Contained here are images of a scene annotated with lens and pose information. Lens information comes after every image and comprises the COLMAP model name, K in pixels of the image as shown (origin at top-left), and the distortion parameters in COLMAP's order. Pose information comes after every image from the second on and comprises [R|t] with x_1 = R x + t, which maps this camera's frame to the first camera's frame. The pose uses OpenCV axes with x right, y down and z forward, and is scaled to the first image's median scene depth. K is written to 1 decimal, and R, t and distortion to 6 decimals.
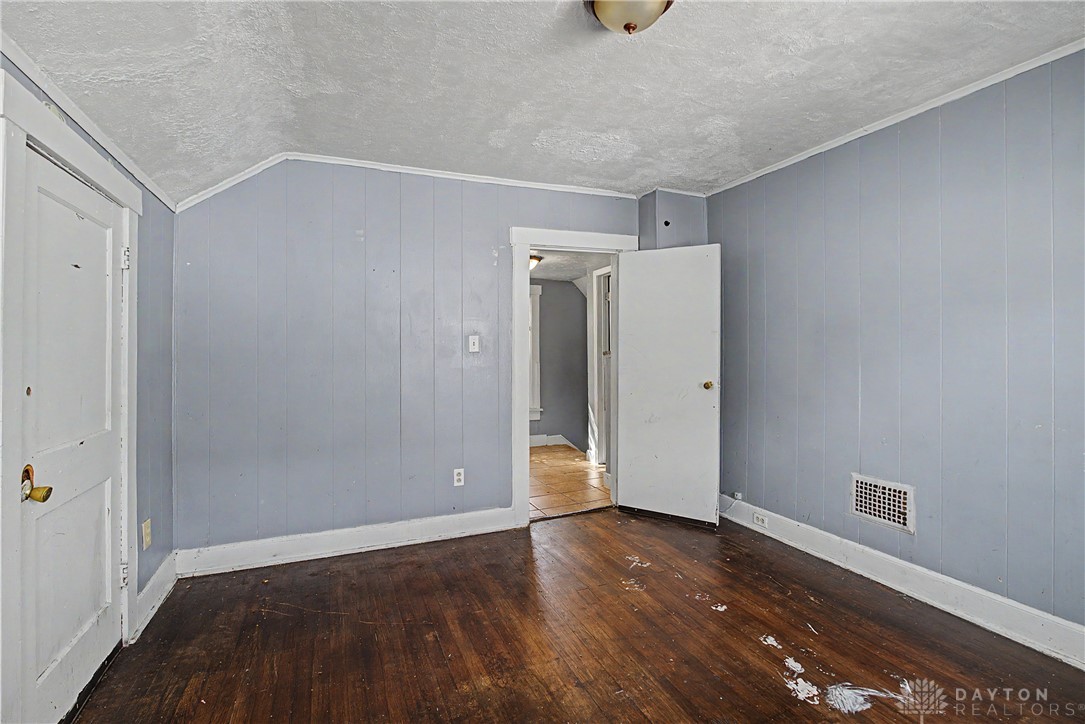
lens RADIAL K [[492.8, 0, 542.3], [0, 492.8, 356.7], [0, 0, 1]] dist [-0.012516, 0.000321]
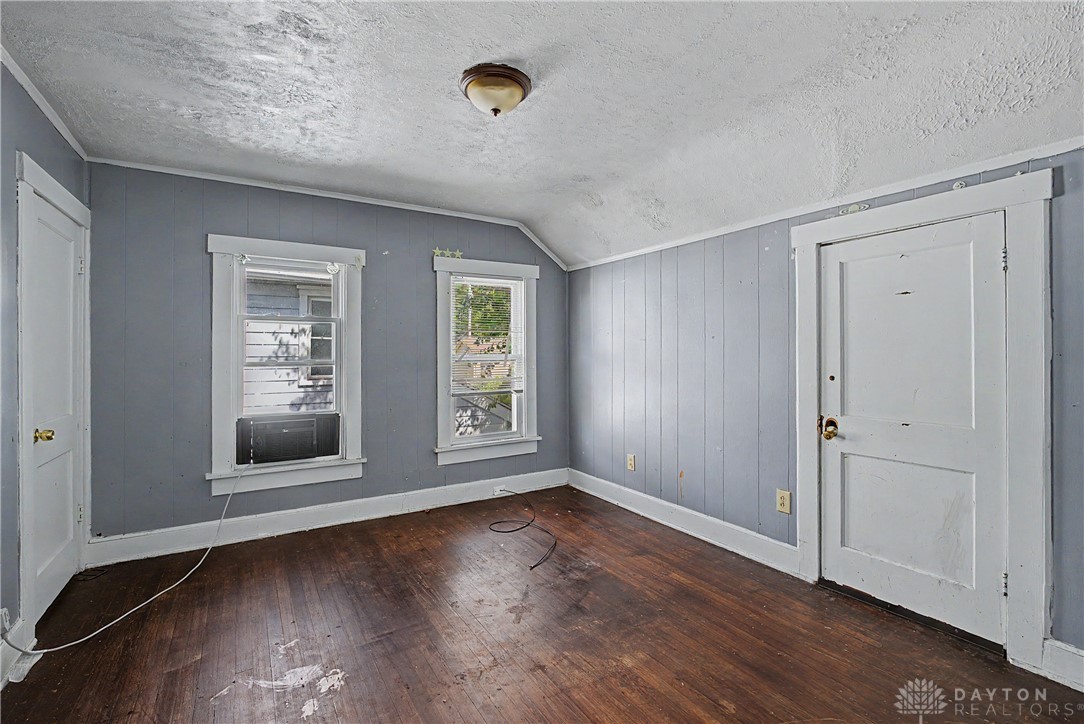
lens RADIAL K [[492.3, 0, 541.5], [0, 492.3, 356.2], [0, 0, 1]] dist [-0.012516, 0.000321]
pose [[-0.989426, 0.006682, -0.144883, 0.226998], [0.005543, 0.999950, 0.008264, -0.027224], [0.144931, 0.007373, -0.989414, 2.047542]]
